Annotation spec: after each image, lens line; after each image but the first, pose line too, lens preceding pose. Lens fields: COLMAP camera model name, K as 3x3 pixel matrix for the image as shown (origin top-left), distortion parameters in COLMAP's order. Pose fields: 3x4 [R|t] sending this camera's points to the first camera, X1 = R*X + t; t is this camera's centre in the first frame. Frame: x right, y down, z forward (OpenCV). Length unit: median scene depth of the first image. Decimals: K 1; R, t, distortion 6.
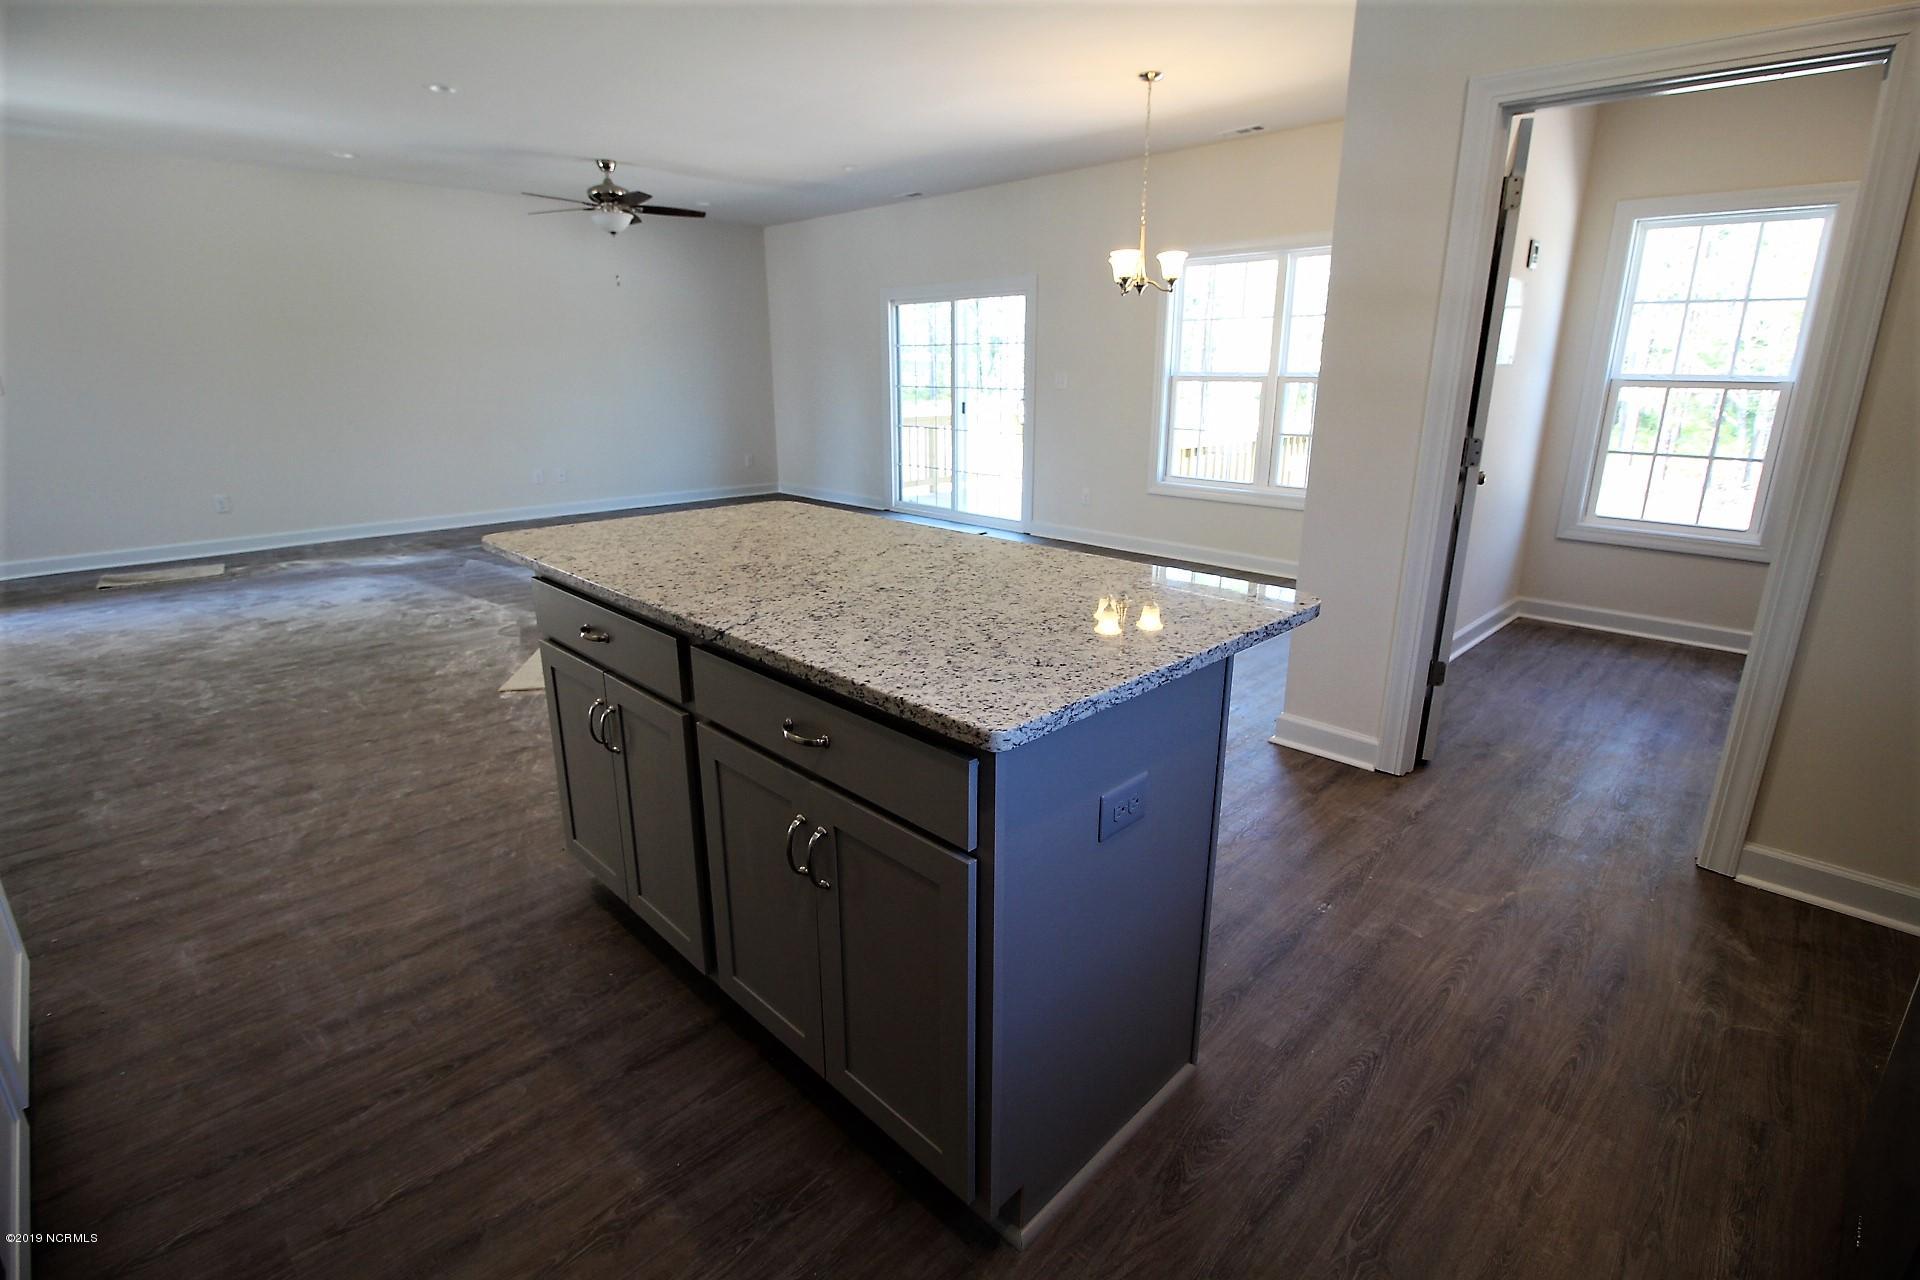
lens RADIAL K [[891.3, 0, 964.1], [0, 891.3, 626.6], [0, 0, 1]] dist [-0.001148, -0.012130]
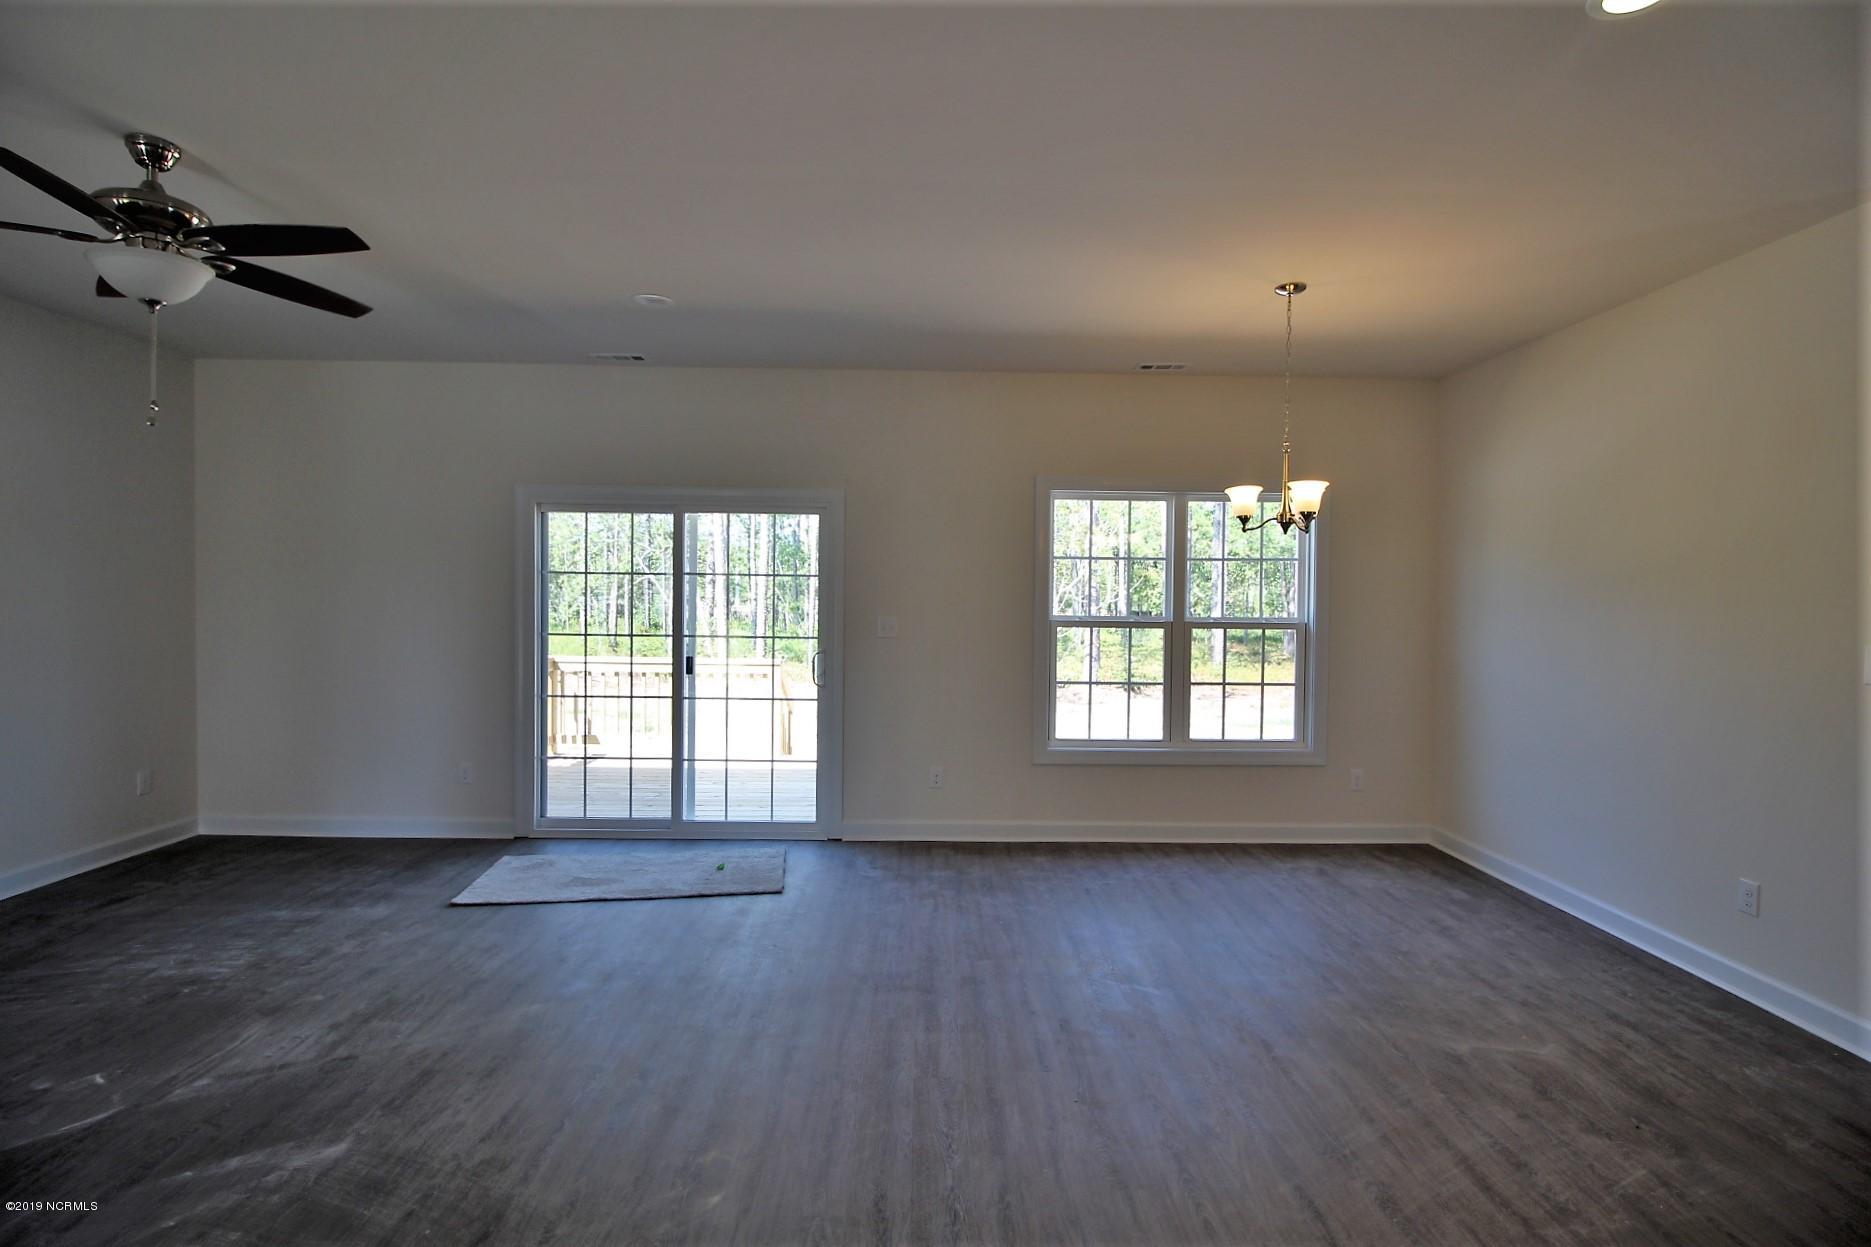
lens RADIAL K [[879.0, 0, 947.0], [0, 879.0, 610.1], [0, 0, 1]] dist [-0.001712, -0.012410]
pose [[0.695588, -0.005774, 0.718418, -1.095877], [0.189433, 0.966055, -0.175648, -0.424510], [-0.693017, 0.258271, 0.673070, 1.316679]]
